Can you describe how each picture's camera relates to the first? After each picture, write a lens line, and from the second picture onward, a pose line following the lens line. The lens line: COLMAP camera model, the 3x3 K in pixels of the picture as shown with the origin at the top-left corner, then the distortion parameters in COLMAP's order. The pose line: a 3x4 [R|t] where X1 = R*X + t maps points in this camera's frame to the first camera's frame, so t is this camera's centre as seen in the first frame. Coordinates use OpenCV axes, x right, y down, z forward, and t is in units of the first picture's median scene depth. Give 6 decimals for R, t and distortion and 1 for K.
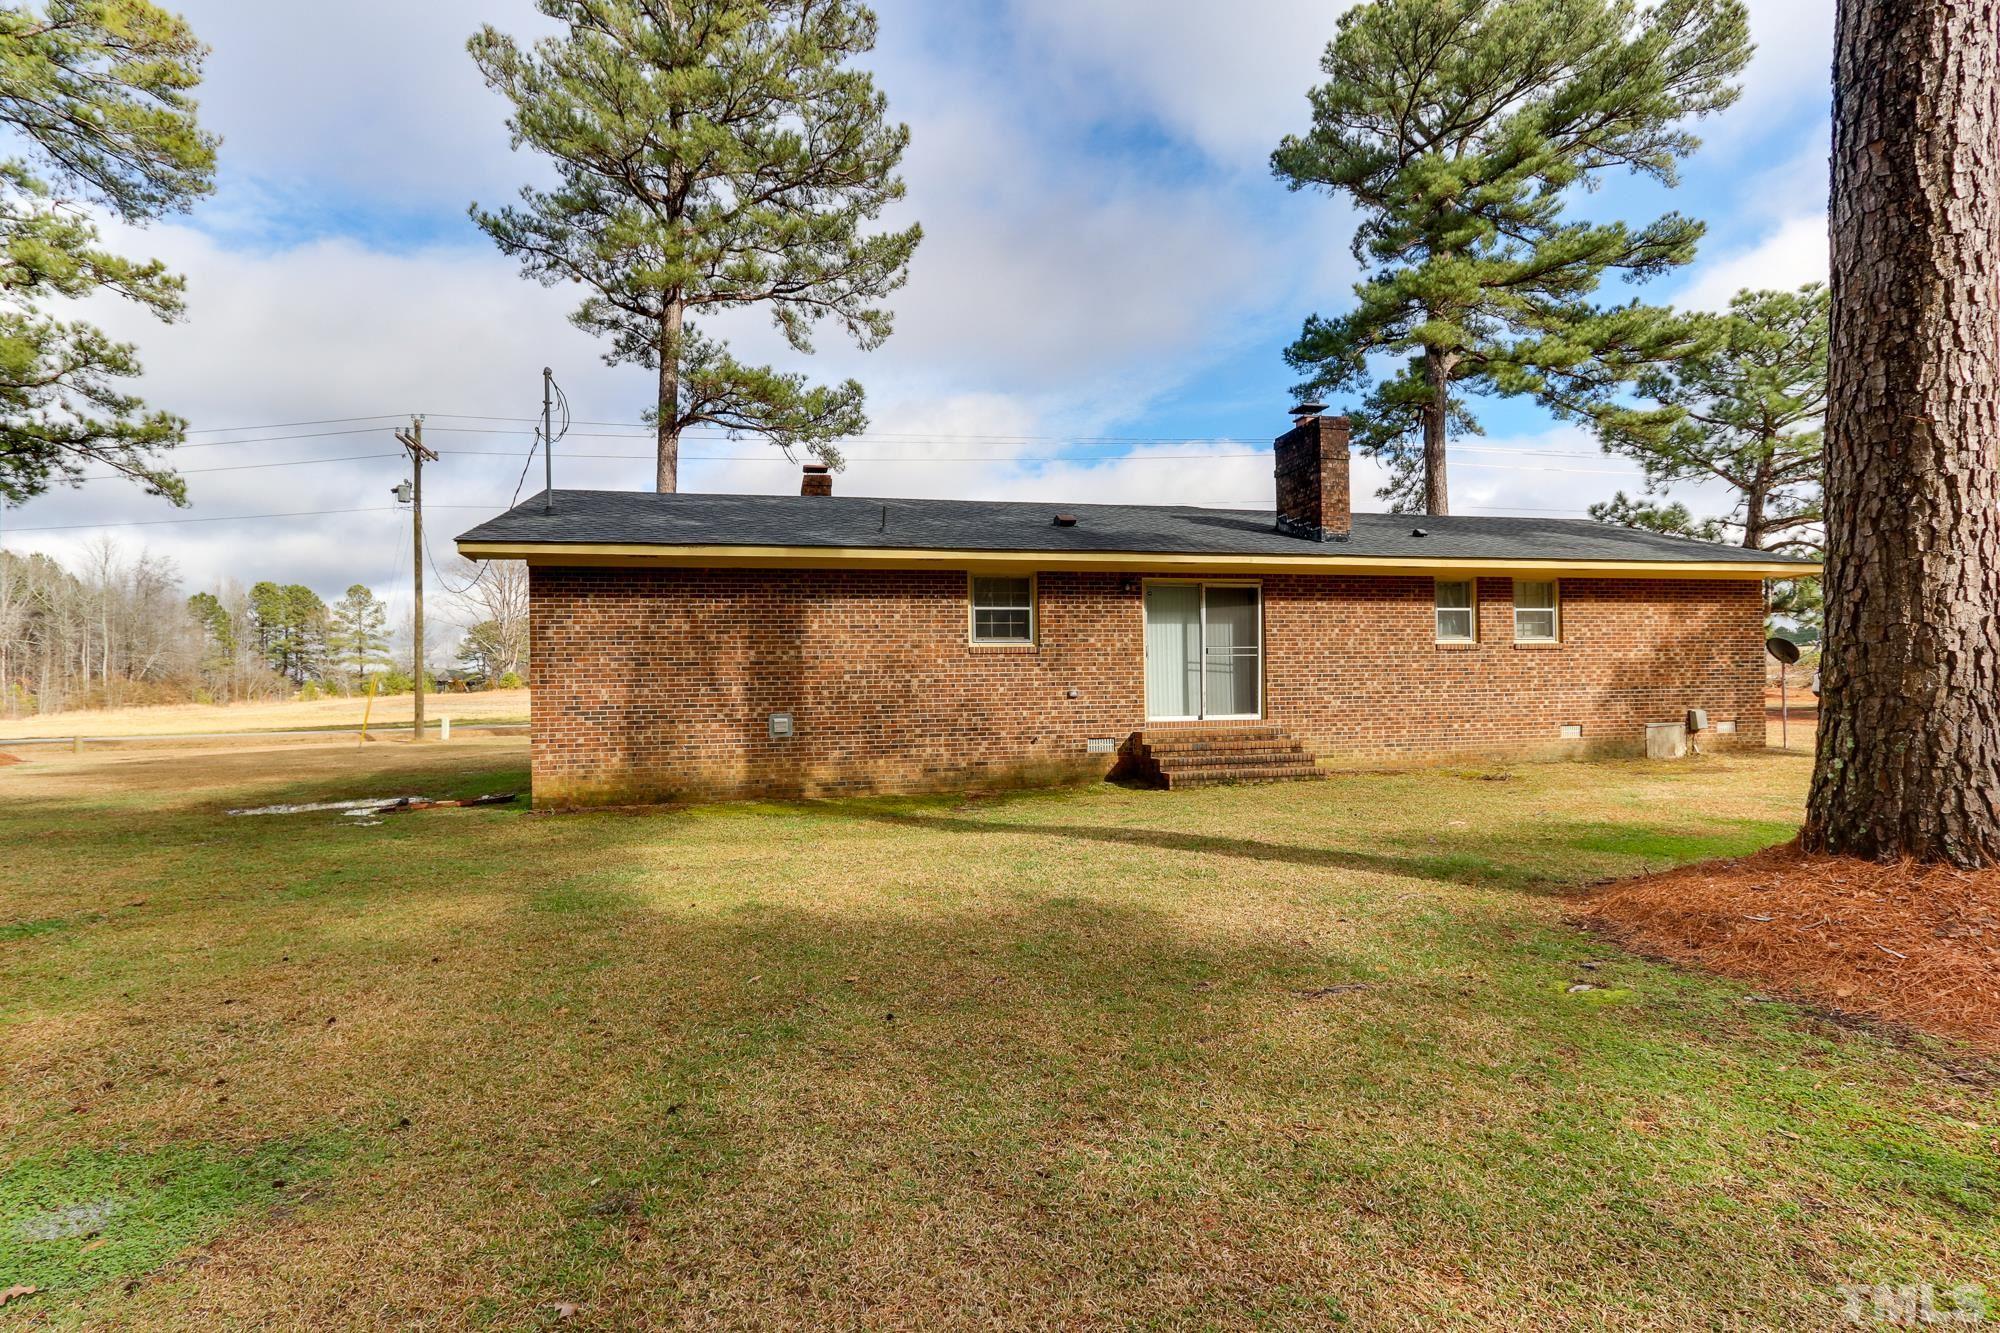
lens RADIAL K [[1004.4, 0, 1000.0], [0, 1004.4, 666.5], [0, 0, 1]] dist [0.001510, 0.000755]
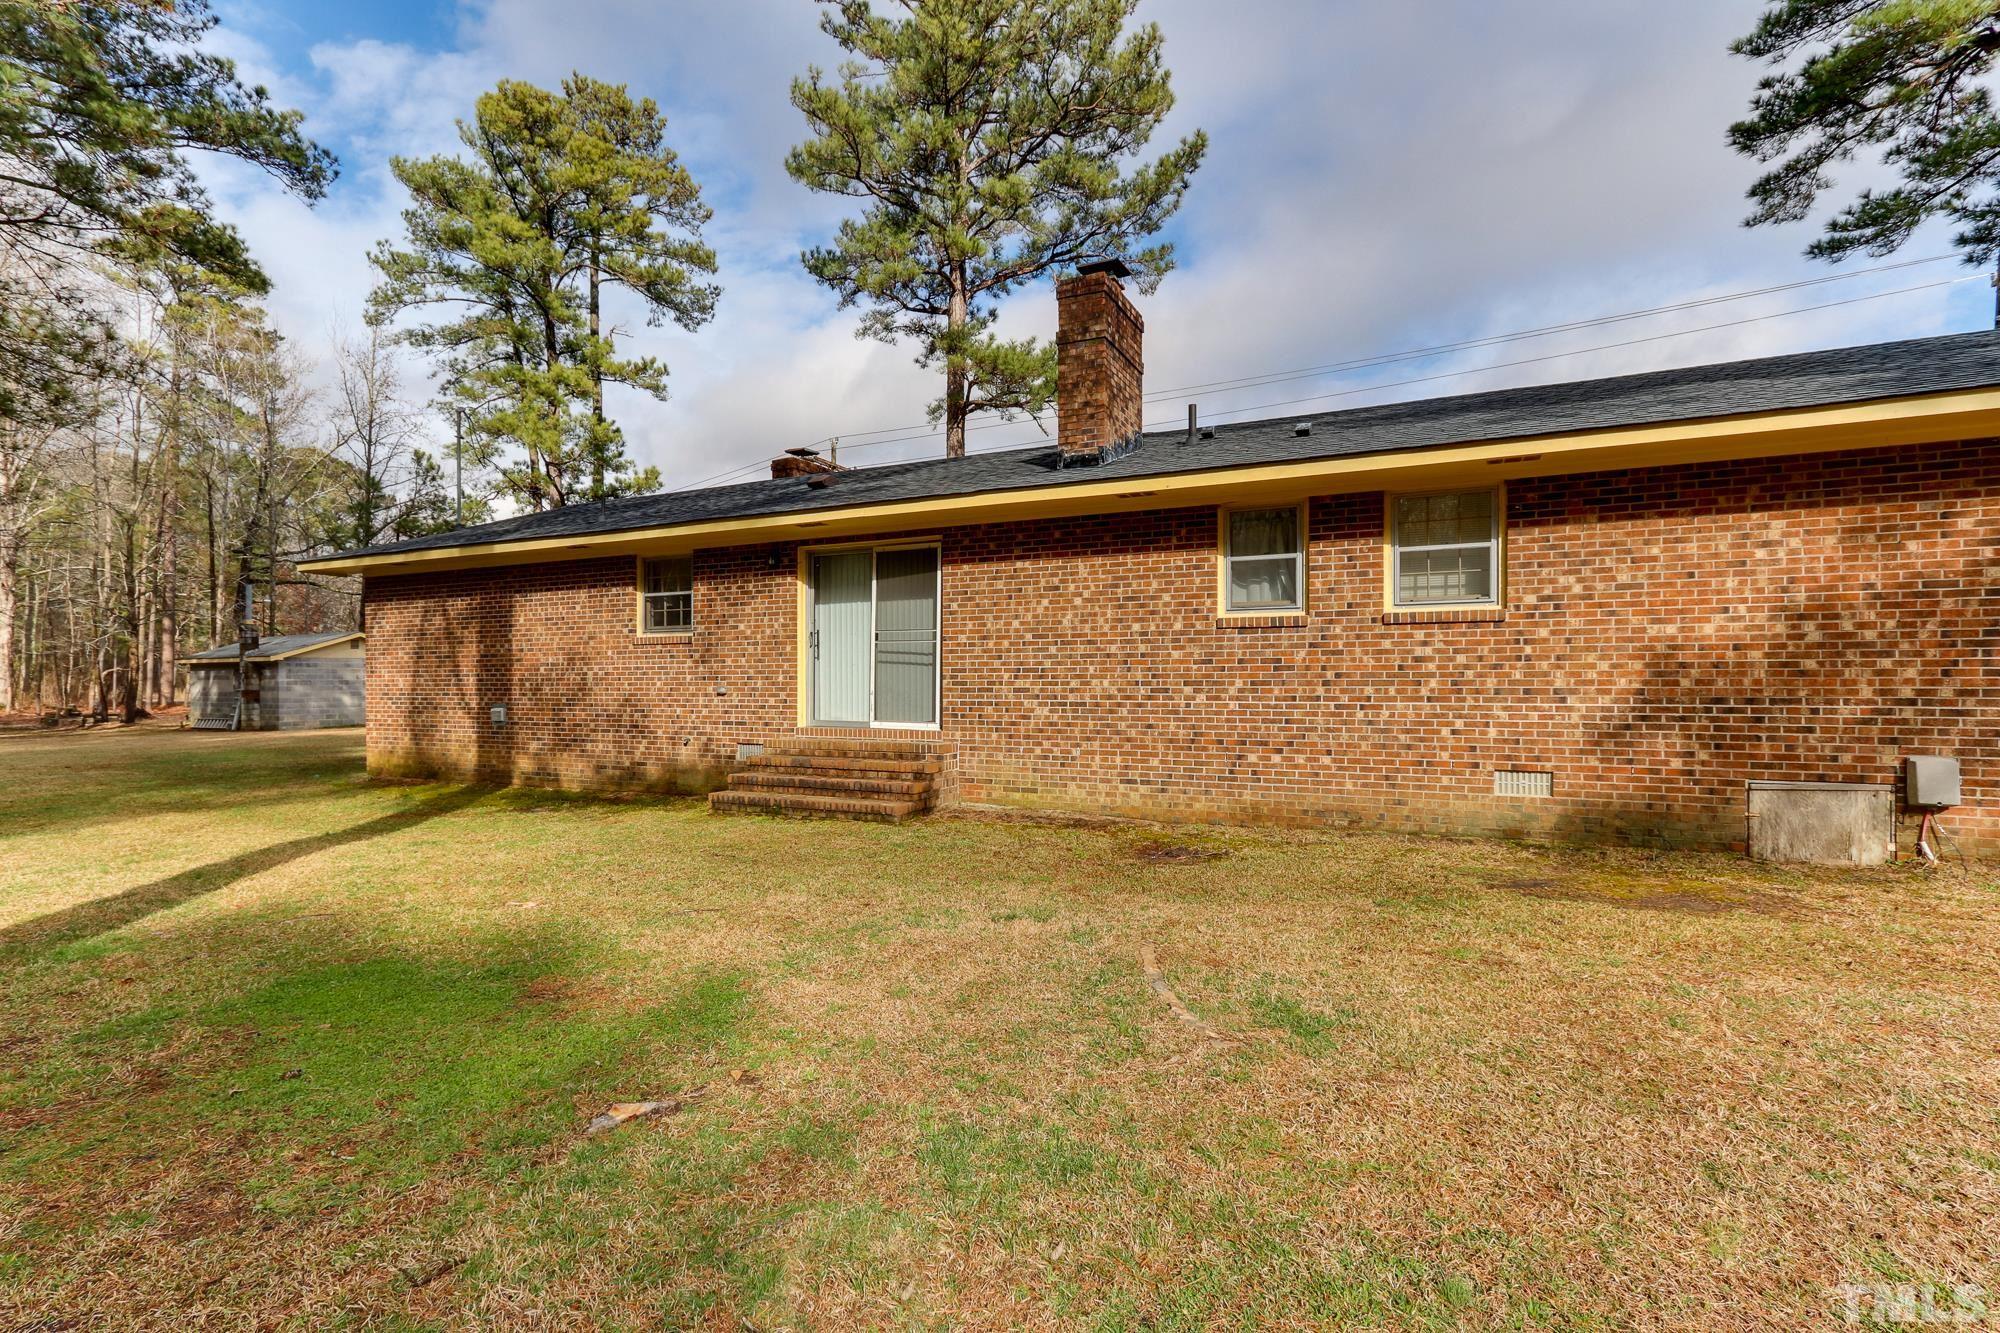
lens RADIAL K [[1004.4, 0, 1000.0], [0, 1004.4, 666.5], [0, 0, 1]] dist [0.001510, 0.000755]
pose [[0.746263, 0.007213, -0.665612, 0.769367], [0.010858, 0.999676, 0.023008, -0.009416], [0.665562, -0.024397, 0.745944, 0.490670]]
